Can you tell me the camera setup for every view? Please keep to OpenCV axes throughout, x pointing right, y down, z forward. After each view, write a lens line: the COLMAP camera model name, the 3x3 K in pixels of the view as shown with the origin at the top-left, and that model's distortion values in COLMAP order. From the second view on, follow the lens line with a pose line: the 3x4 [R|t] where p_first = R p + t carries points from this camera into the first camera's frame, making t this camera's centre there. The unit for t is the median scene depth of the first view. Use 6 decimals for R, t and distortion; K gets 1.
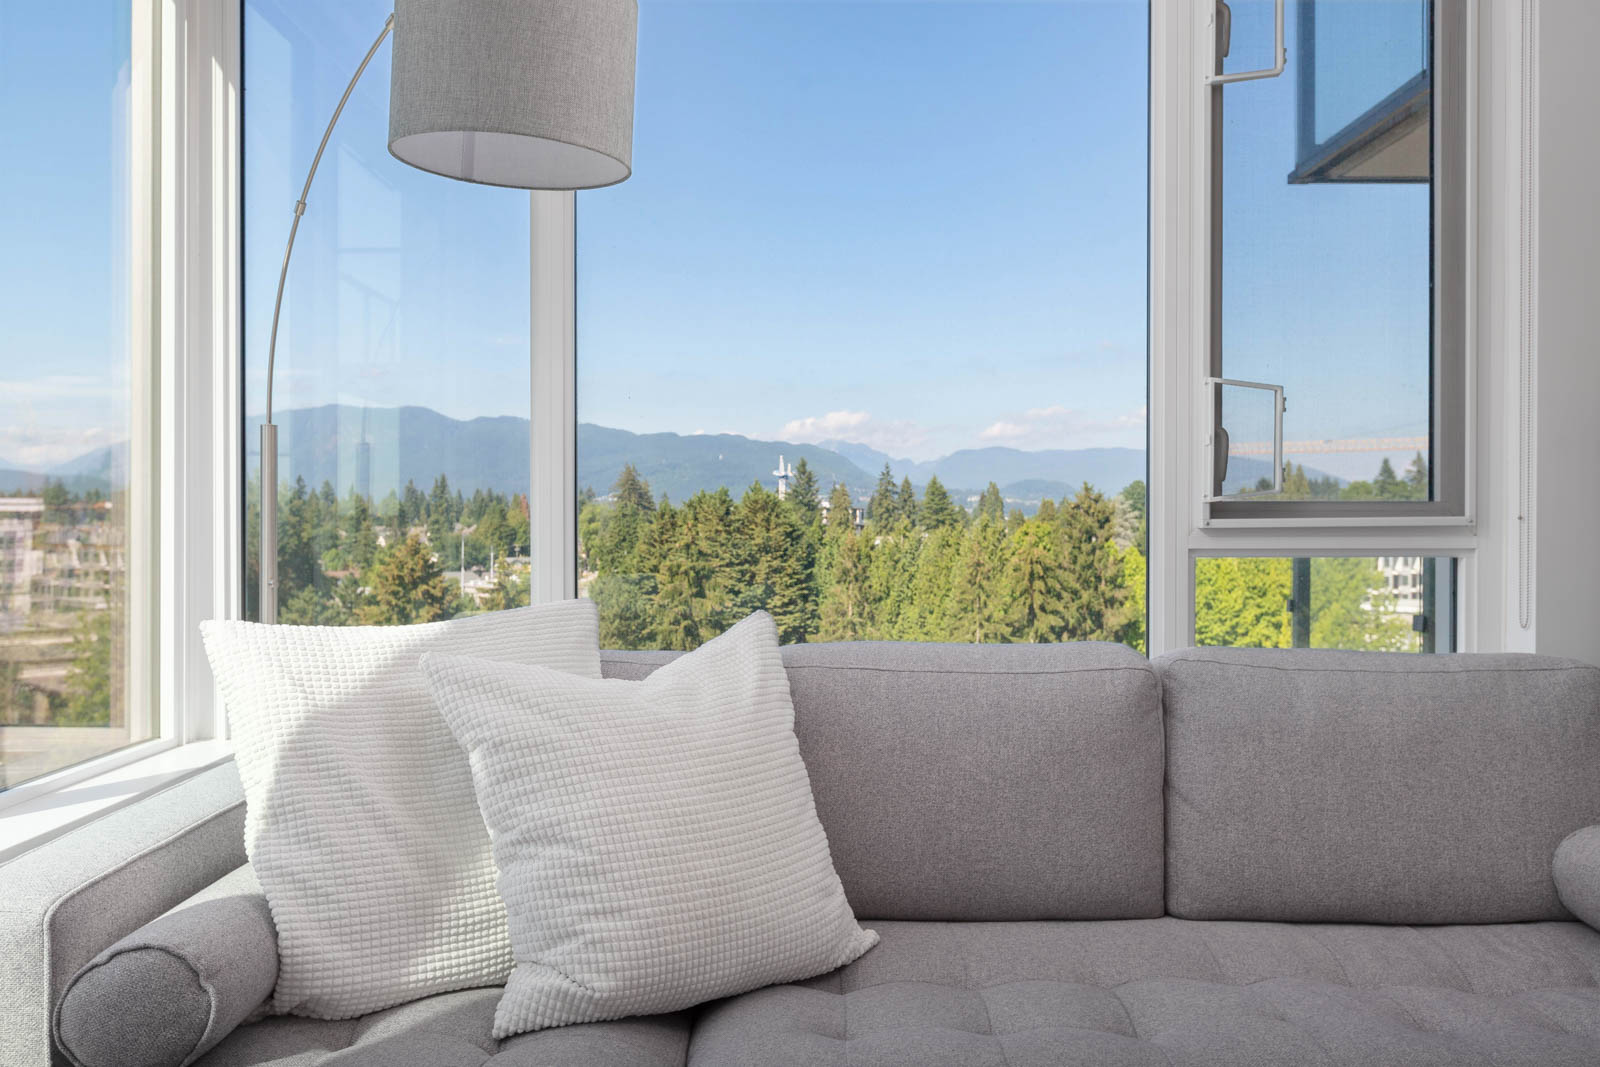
lens RADIAL K [[1272.8, 0, 800.0], [0, 1272.8, 526.9], [0, 0, 1]] dist [-0.016183, -0.005413]
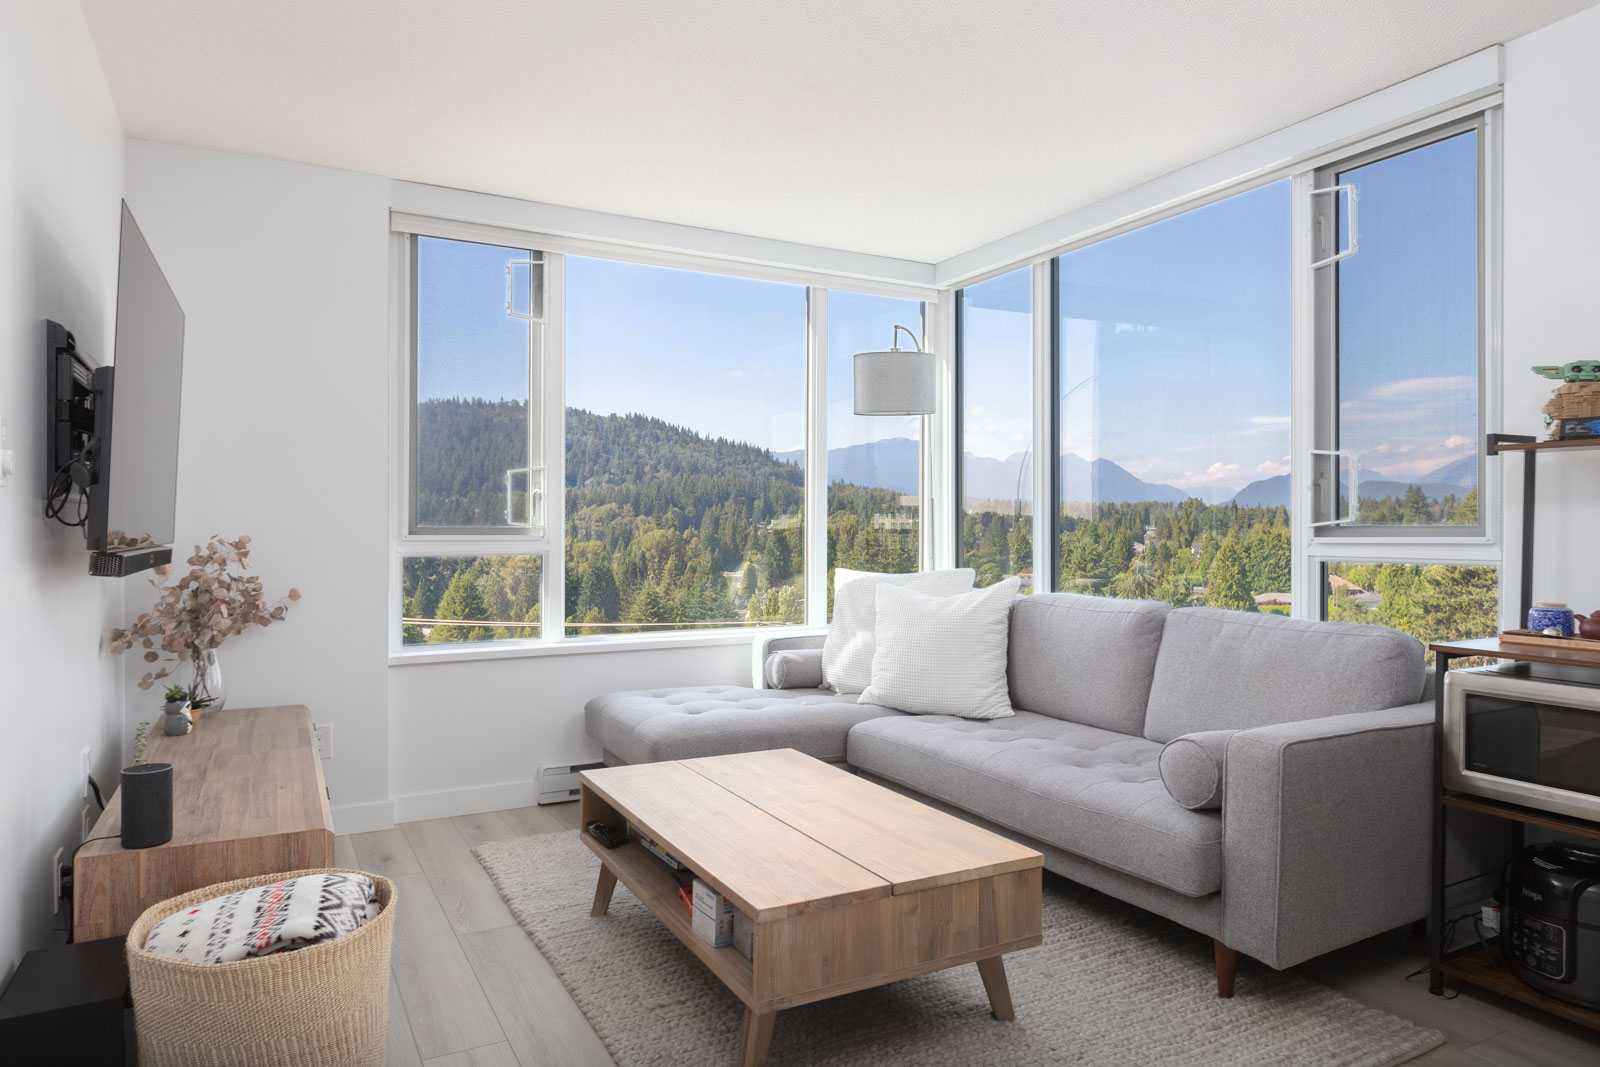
lens RADIAL K [[1008.6, 0, 794.8], [0, 1008.6, 518.6], [0, 0, 1]] dist [0.004539, 0.001627]
pose [[0.464031, -0.006936, -0.885792, 0.164144], [0.000808, 0.999972, -0.007407, 0.001035], [0.885819, 0.002722, 0.464023, -0.011494]]
